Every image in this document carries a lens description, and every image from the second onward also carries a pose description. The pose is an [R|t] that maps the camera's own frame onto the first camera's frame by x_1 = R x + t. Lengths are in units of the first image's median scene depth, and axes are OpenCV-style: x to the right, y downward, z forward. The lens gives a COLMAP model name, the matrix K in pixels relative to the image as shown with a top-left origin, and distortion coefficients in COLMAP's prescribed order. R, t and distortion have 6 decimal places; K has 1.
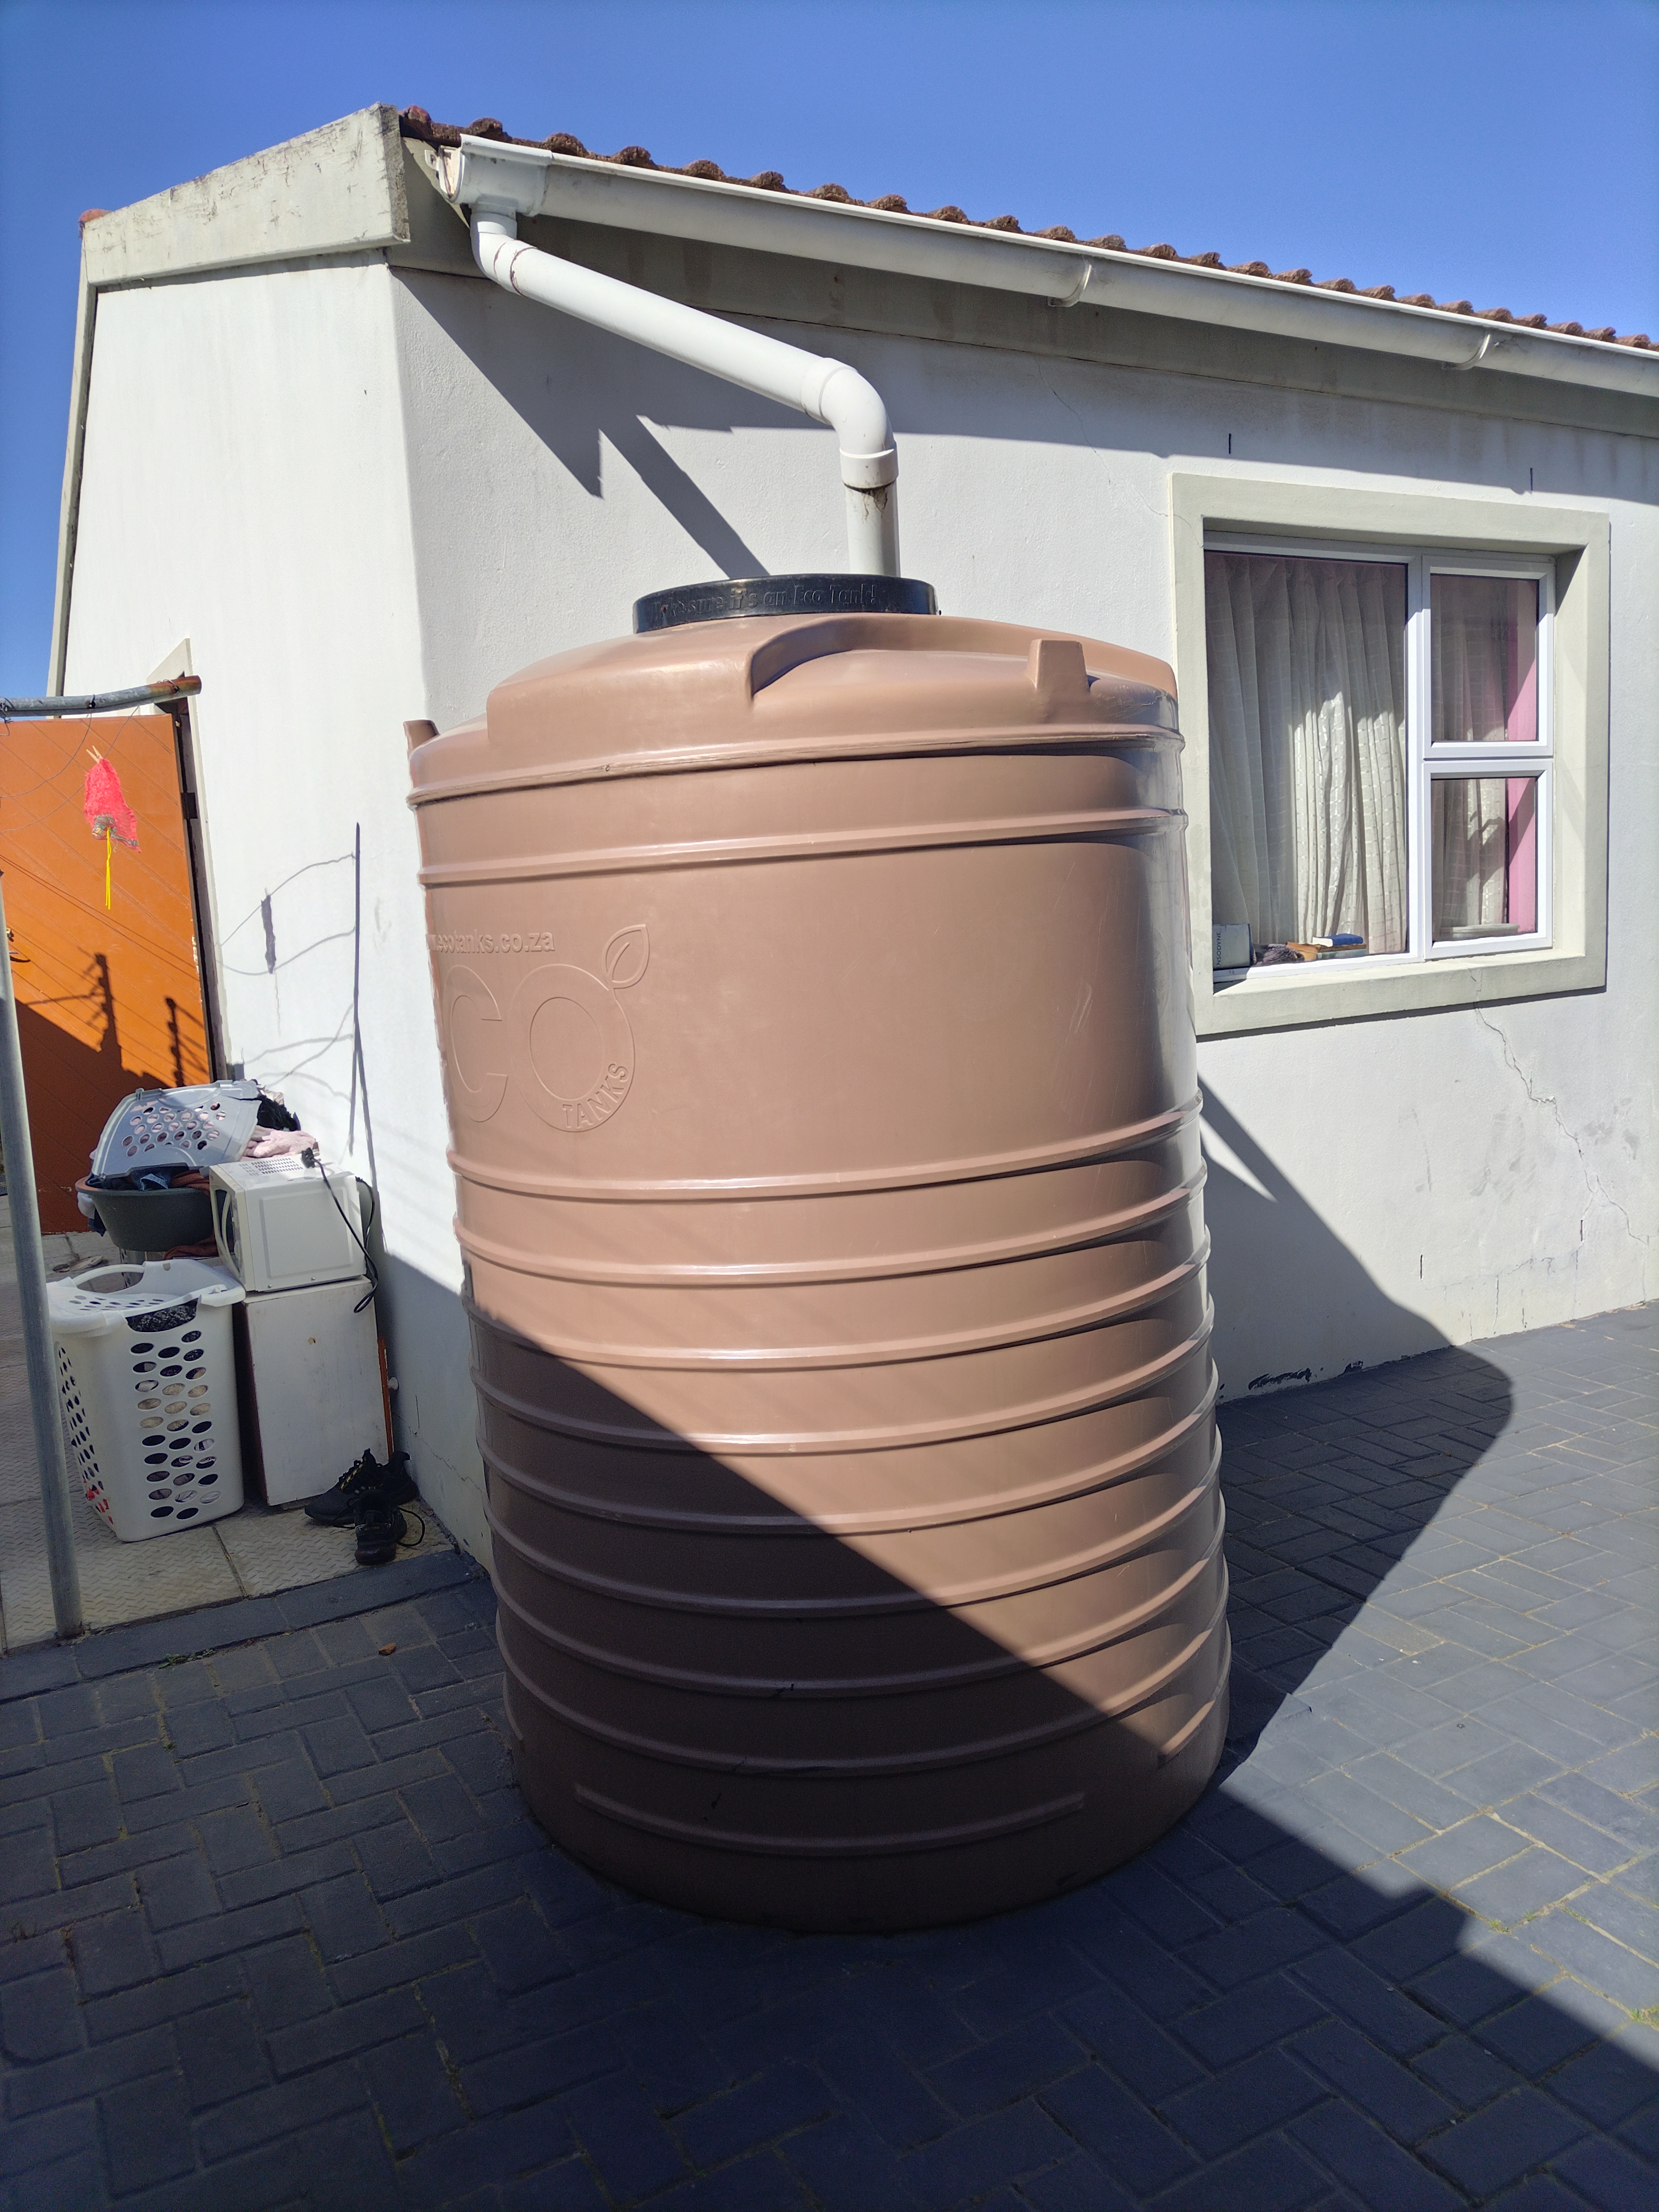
lens RADIAL K [[1622.5, 0, 829.5], [0, 1622.5, 1106.0], [0, 0, 1]] dist [0.042122, -0.045717]
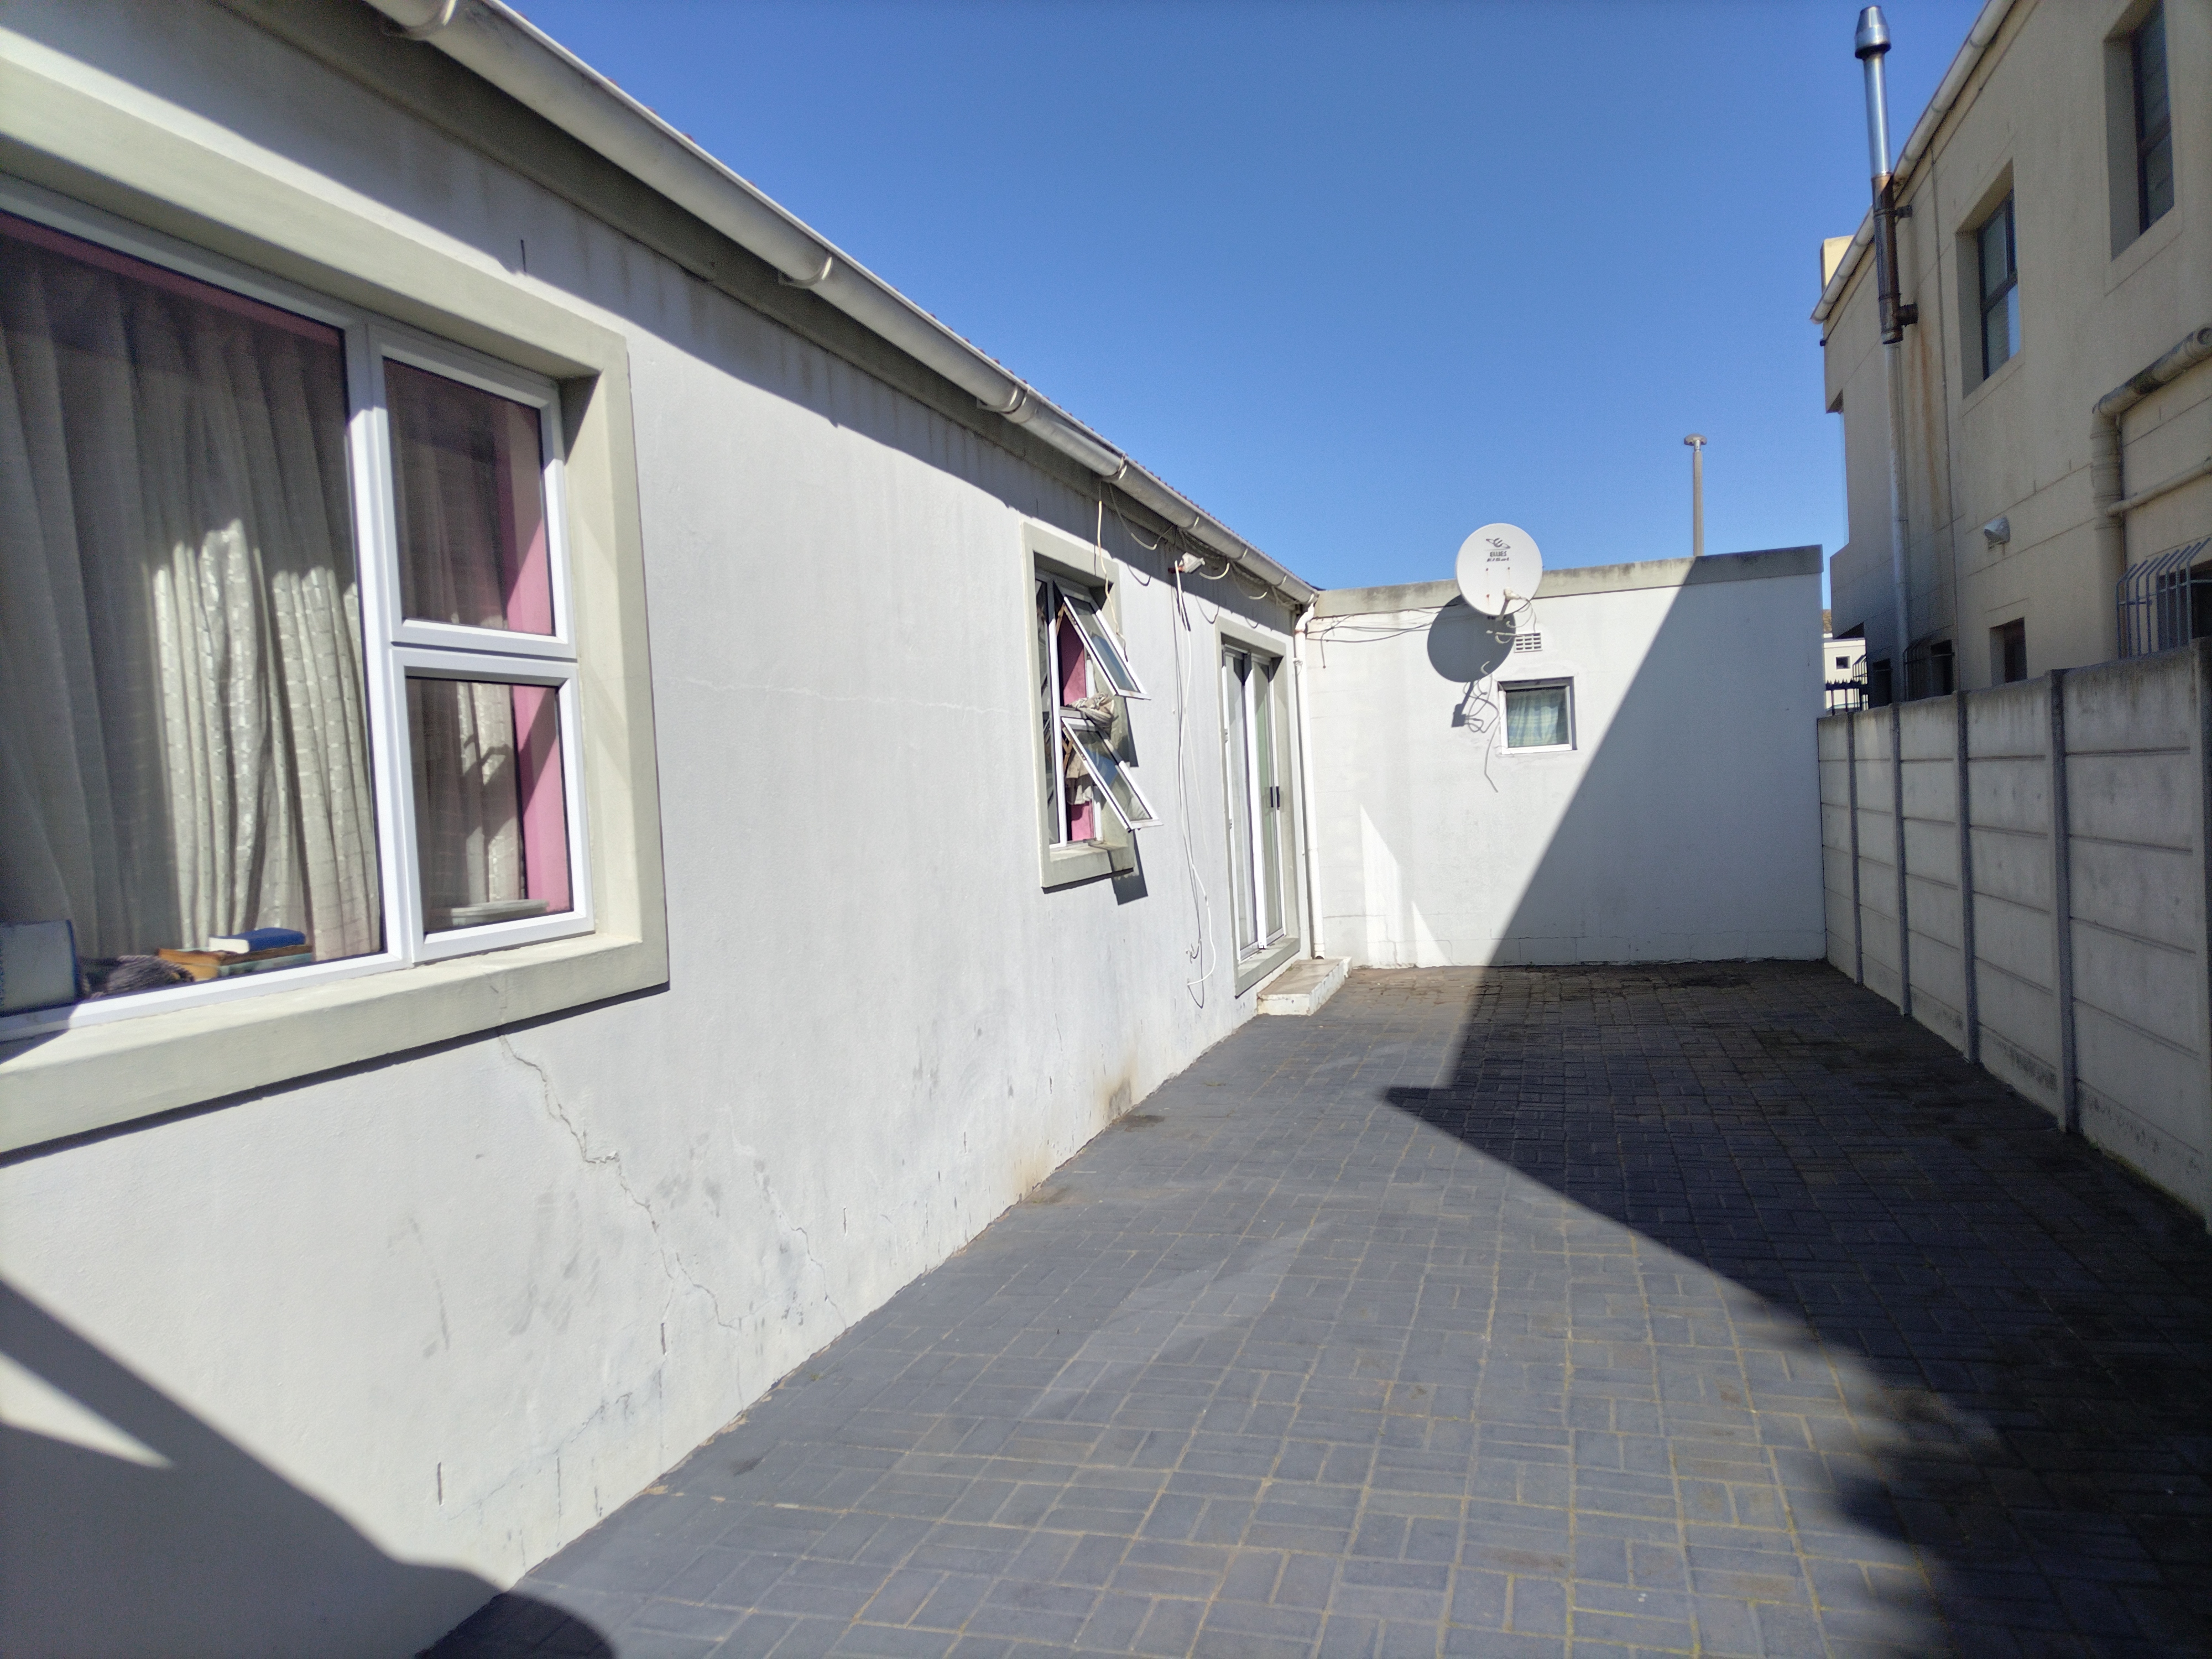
lens RADIAL K [[1622.5, 0, 1106.0], [0, 1622.5, 829.5], [0, 0, 1]] dist [0.042122, -0.045717]
pose [[0.713933, -0.005922, 0.700189, 0.116439], [0.108438, 0.988836, -0.102202, -0.046740], [-0.691767, 0.148892, 0.706604, 0.363287]]
